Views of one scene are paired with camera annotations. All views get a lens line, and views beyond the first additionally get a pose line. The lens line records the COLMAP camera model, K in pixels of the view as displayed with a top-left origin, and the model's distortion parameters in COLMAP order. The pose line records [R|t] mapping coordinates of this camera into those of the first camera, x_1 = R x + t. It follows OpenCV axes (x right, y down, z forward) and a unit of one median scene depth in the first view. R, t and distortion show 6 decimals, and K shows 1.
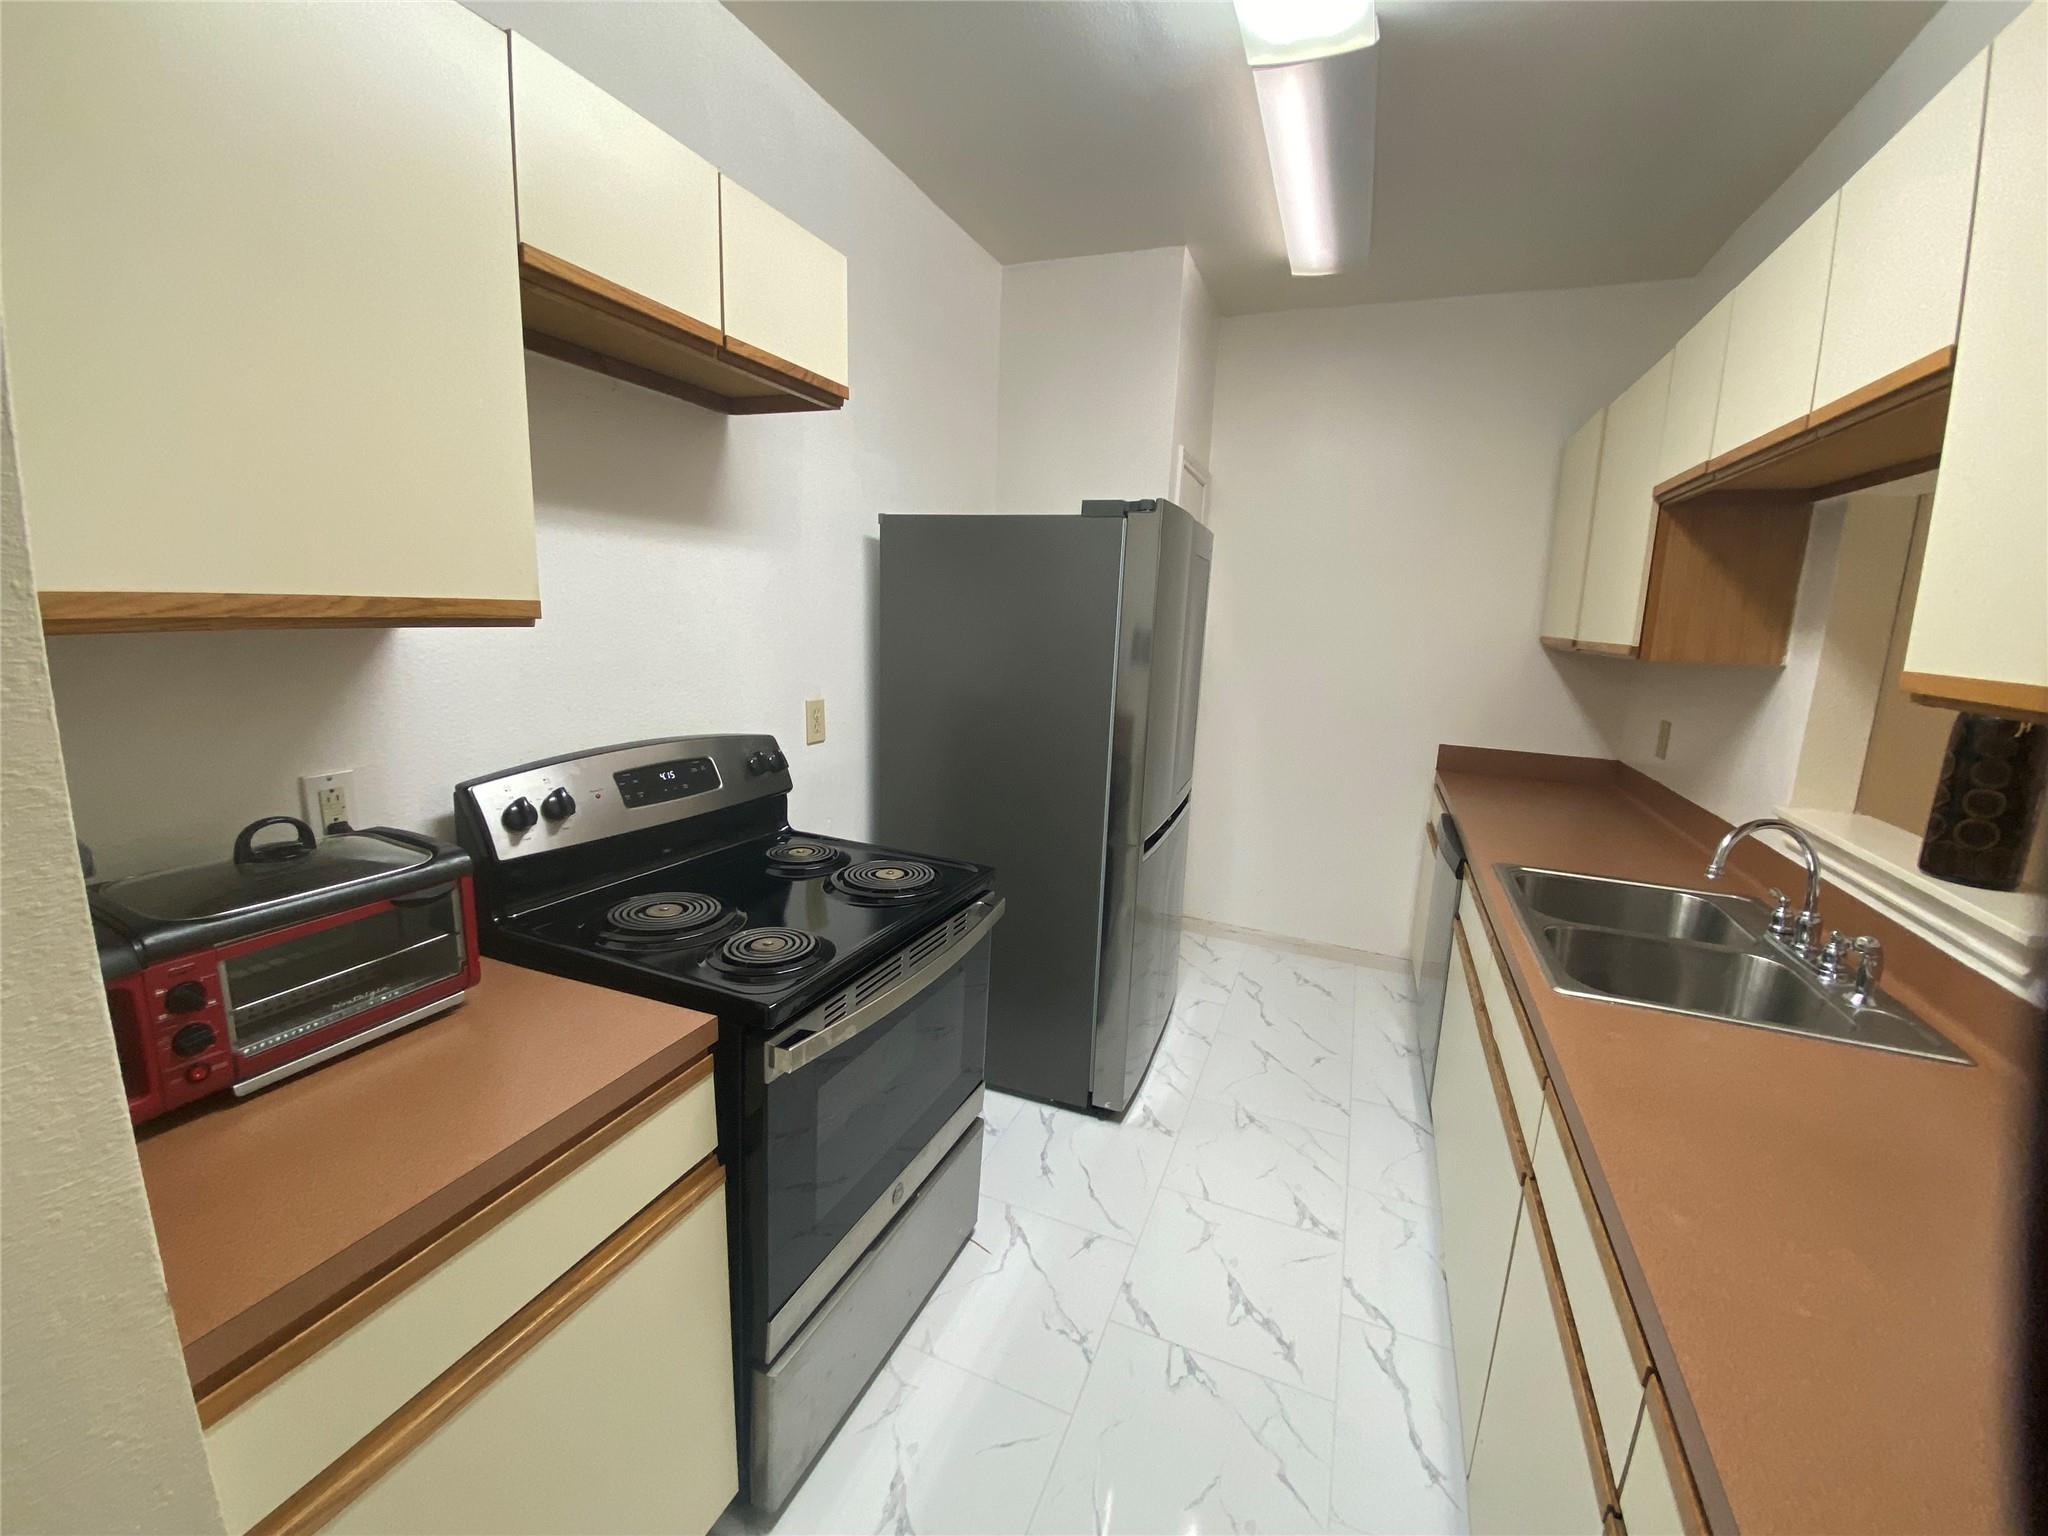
lens RADIAL K [[832.6, 0, 1024.3], [0, 832.6, 771.2], [0, 0, 1]] dist [-0.019716, -0.001960]
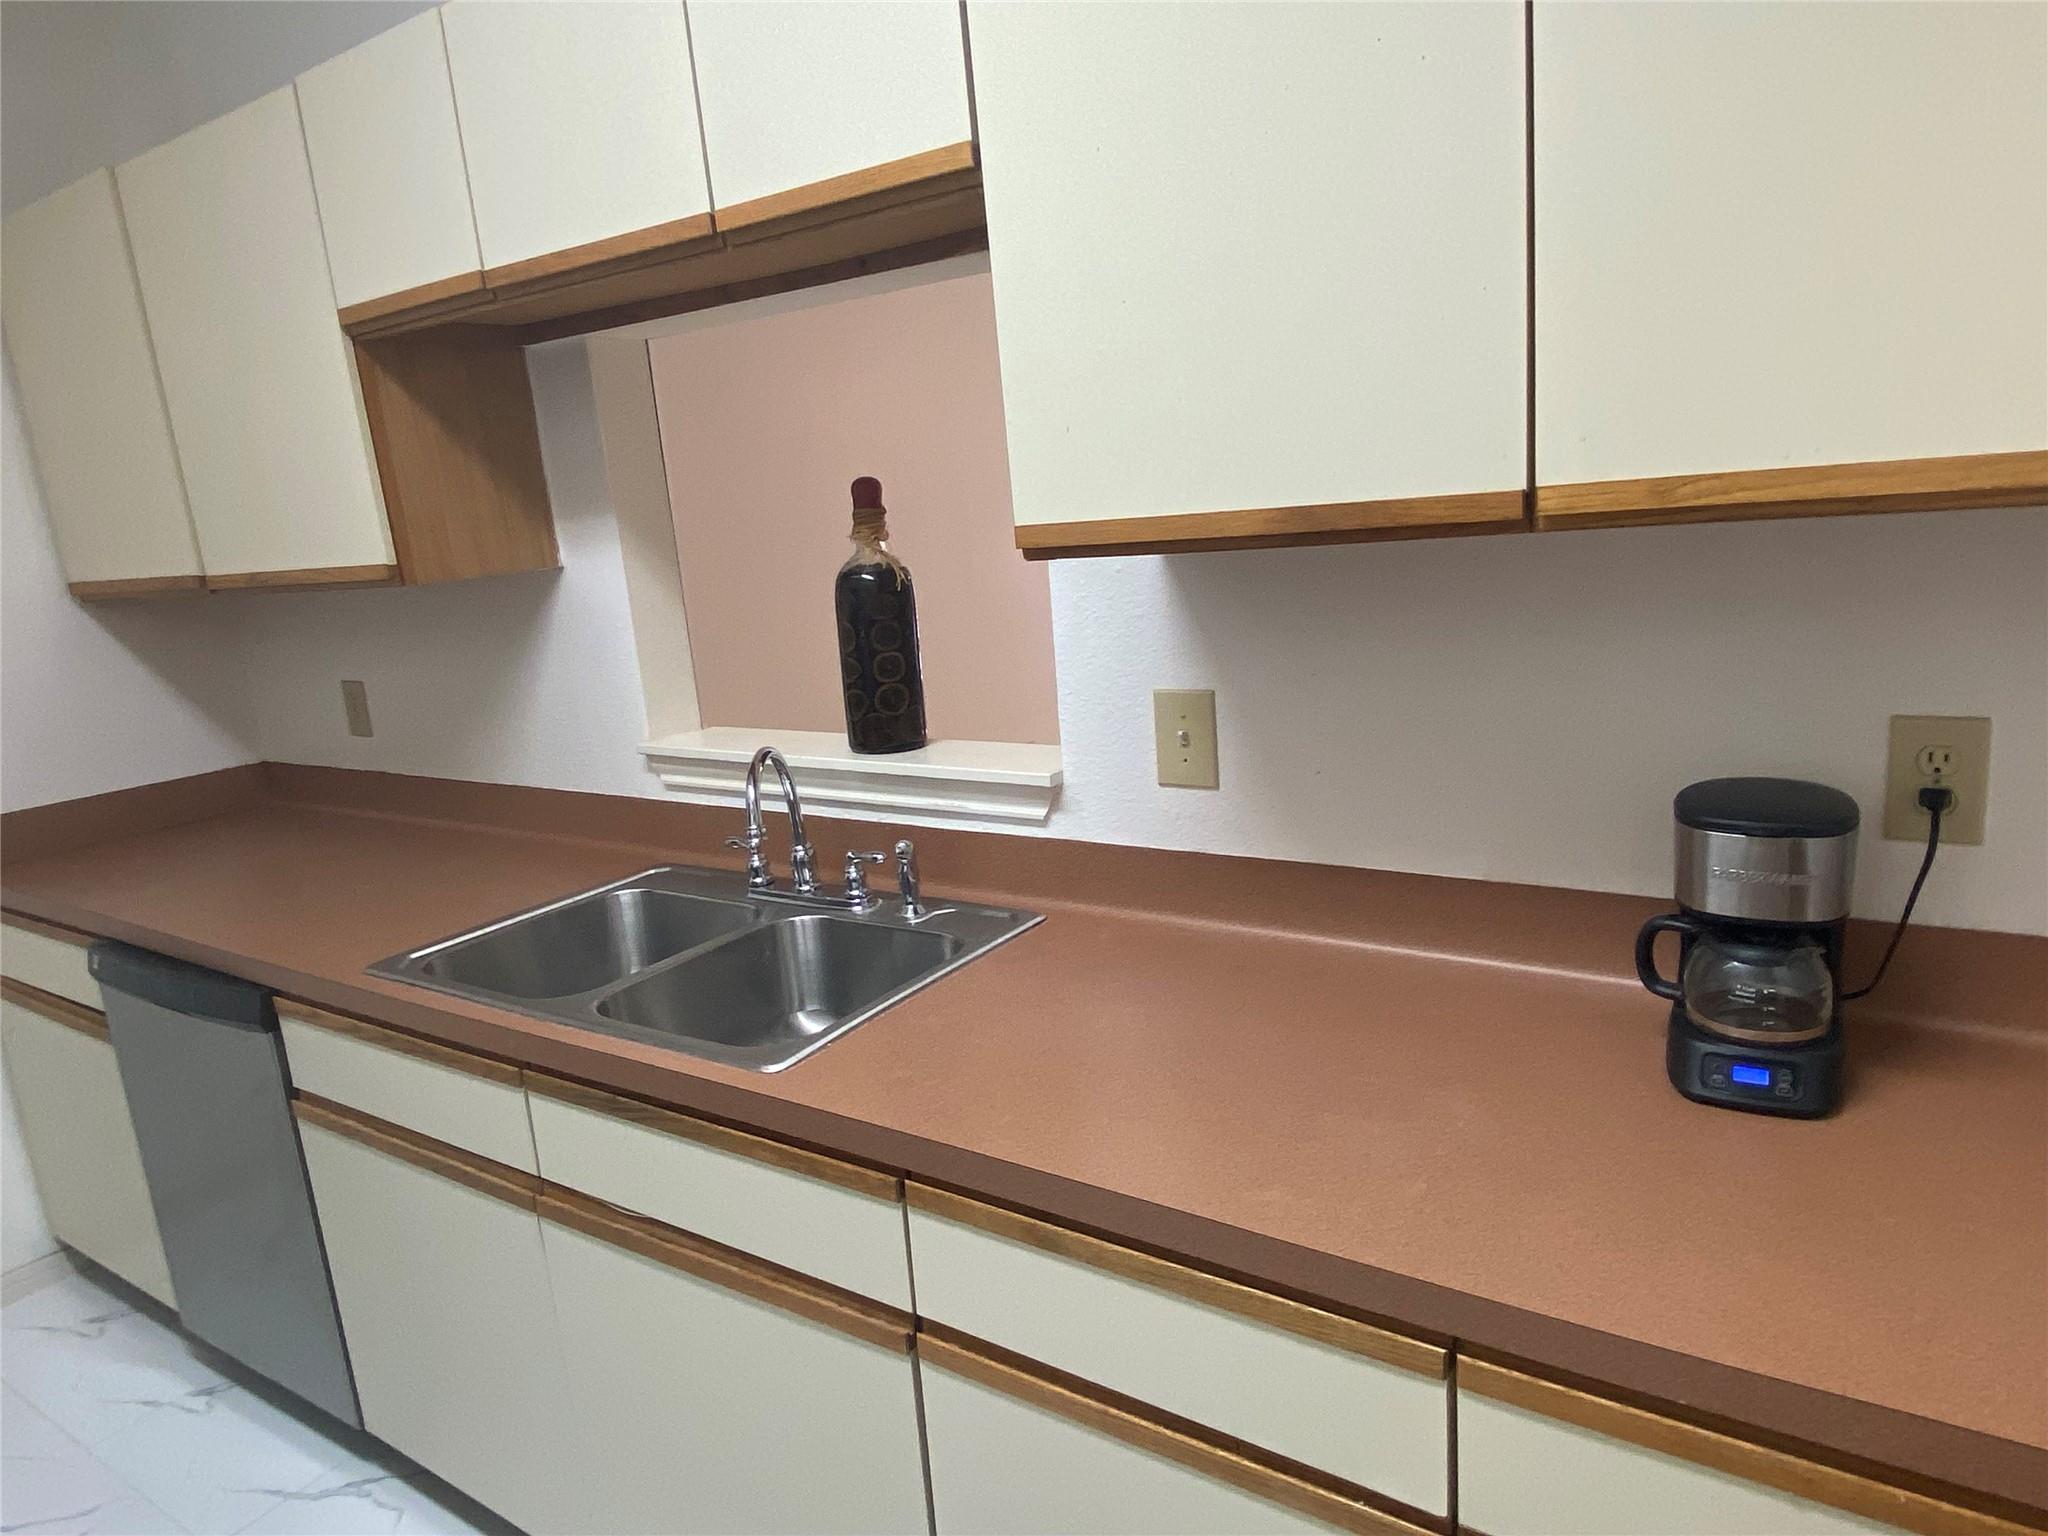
lens RADIAL K [[1284.2, 0, 1032.7], [0, 1284.2, 726.2], [0, 0, 1]] dist [0.005827, 0.002896]
pose [[0.196620, -0.224622, 0.954403, -0.168964], [0.274118, 0.947182, 0.166450, -0.081089], [-0.941382, 0.228892, 0.247808, 0.413301]]
